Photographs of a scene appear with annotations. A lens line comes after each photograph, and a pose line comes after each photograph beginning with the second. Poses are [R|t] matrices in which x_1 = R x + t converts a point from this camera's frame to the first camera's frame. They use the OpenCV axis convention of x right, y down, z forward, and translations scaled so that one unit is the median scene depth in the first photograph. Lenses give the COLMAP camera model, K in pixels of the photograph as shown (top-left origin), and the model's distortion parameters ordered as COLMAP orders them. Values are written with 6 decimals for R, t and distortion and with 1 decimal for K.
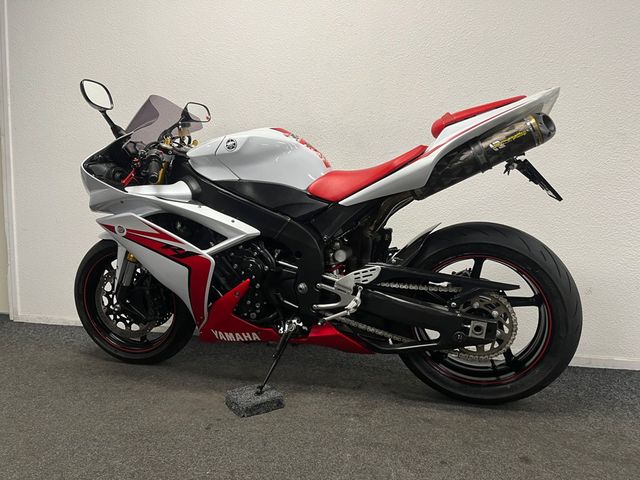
lens RADIAL K [[478.5, 0, 320.0], [0, 478.5, 240.0], [0, 0, 1]] dist [0.070470, -0.102110]
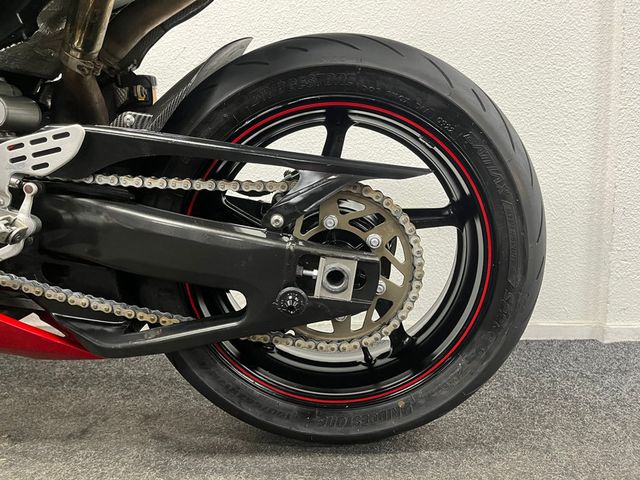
lens RADIAL K [[478.5, 0, 320.0], [0, 478.5, 240.0], [0, 0, 1]] dist [0.070470, -0.102110]
pose [[0.960263, -0.025453, 0.277934, 0.194175], [0.014500, 0.999038, 0.041394, 0.129230], [-0.278720, -0.035719, 0.959708, 0.590034]]
